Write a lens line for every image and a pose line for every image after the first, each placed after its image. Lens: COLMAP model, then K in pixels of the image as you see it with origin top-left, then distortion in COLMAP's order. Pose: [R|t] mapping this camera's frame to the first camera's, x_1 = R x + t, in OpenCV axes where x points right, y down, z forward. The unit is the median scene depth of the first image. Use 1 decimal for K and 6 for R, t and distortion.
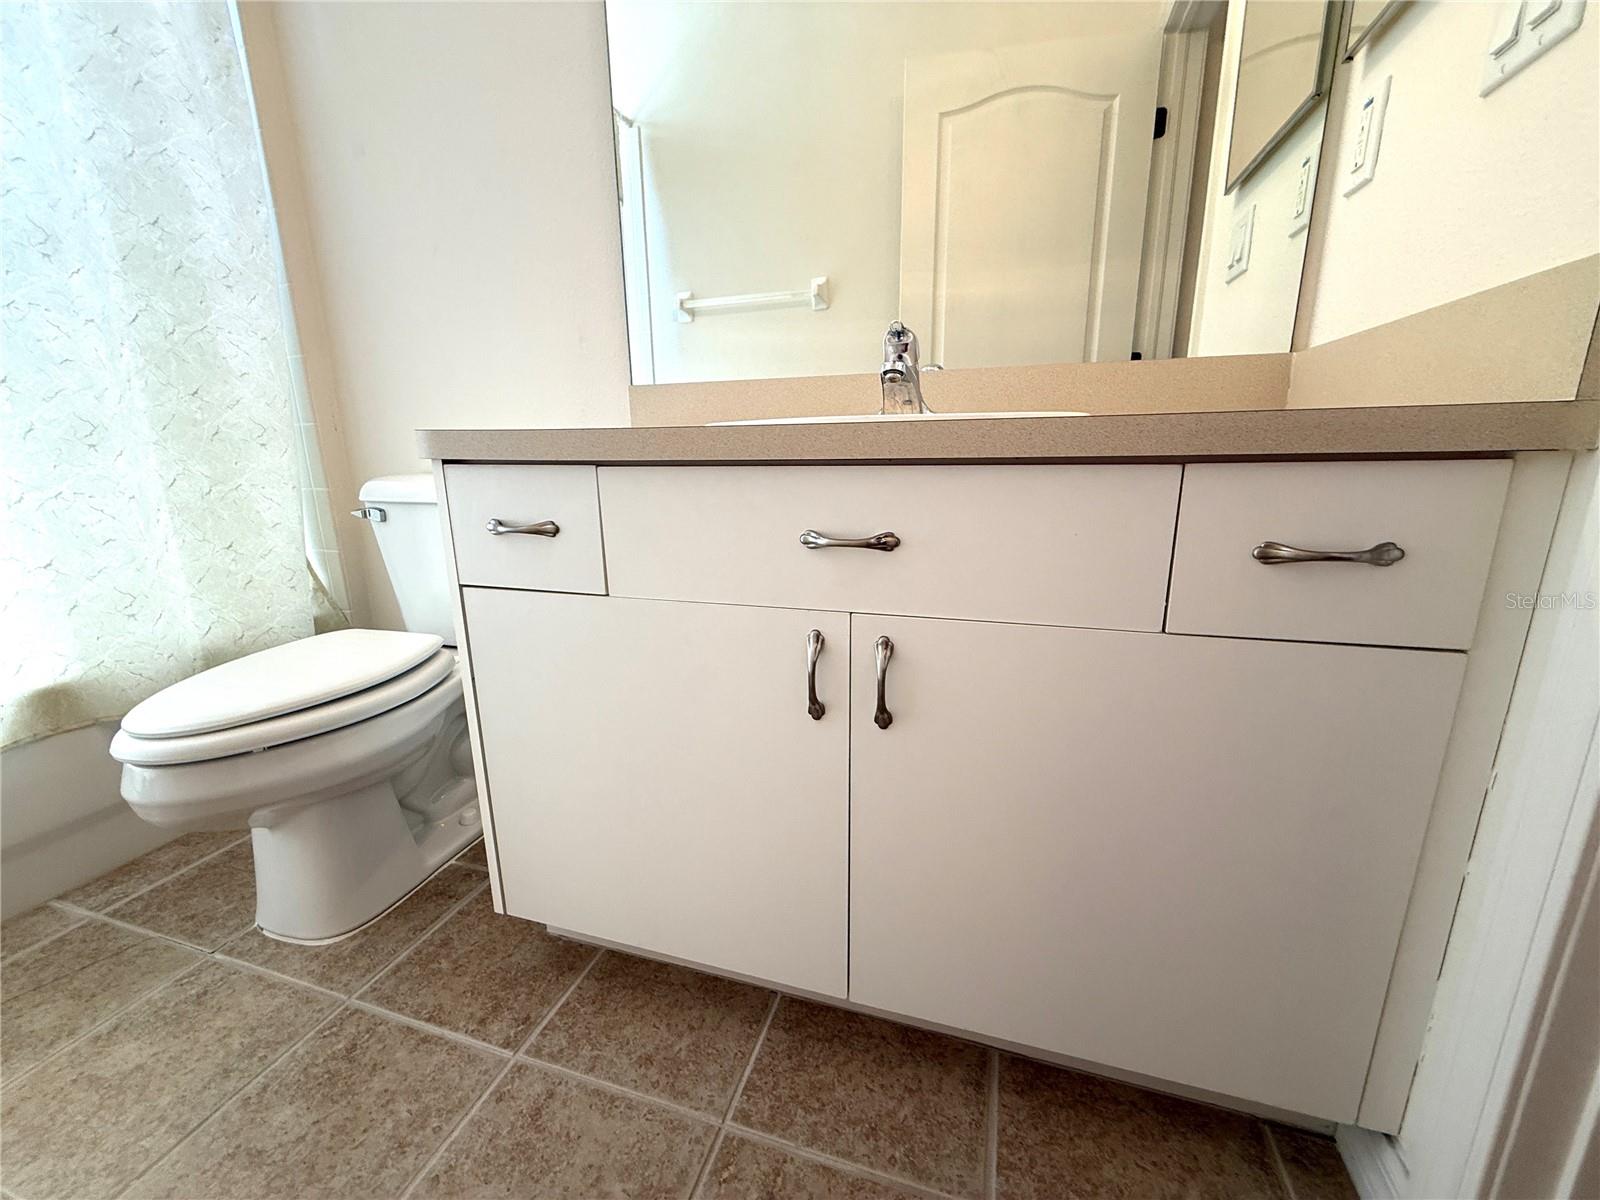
lens RADIAL K [[640.0, 0, 796.6], [0, 640.0, 600.3], [0, 0, 1]] dist [-0.000287, -0.000371]
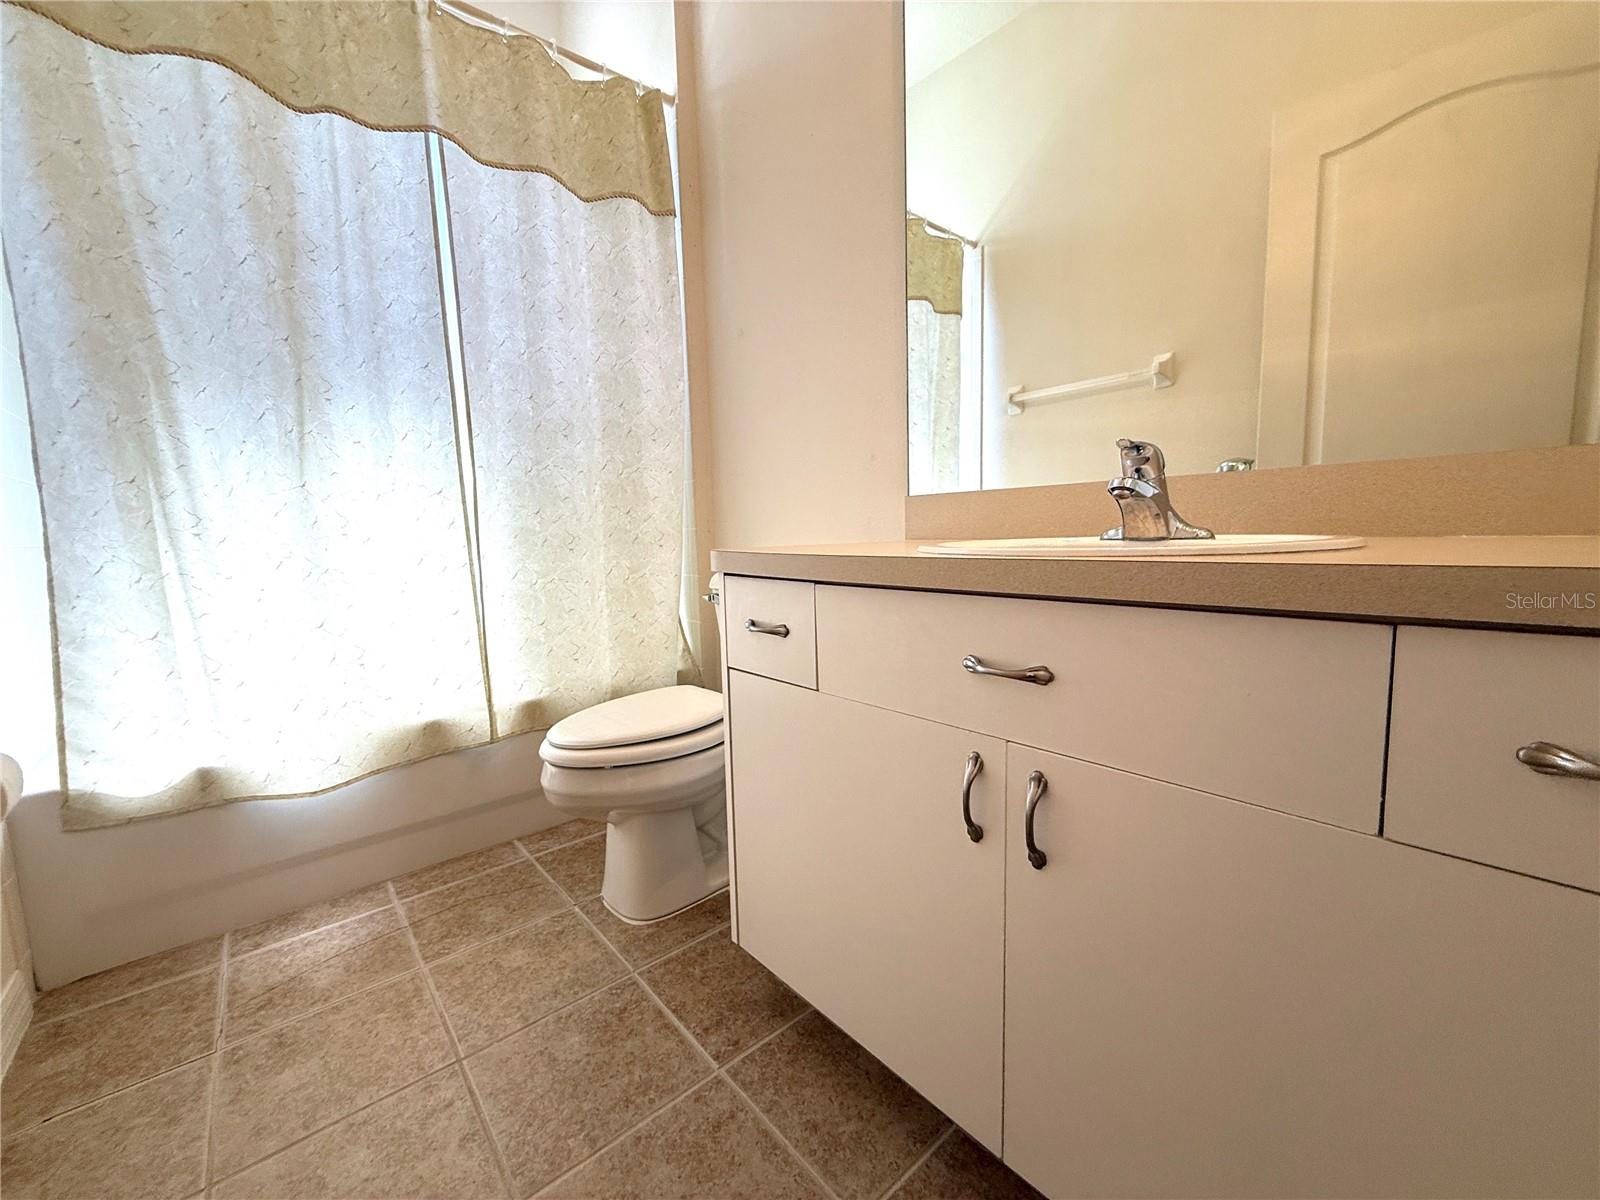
lens RADIAL K [[640.0, 0, 791.2], [0, 640.0, 598.6], [0, 0, 1]] dist [-0.000287, -0.000371]
pose [[0.847774, 0.046374, -0.528326, 0.231680], [-0.106207, 0.990836, -0.083453, -0.059839], [0.519614, 0.126861, 0.844931, -0.036572]]
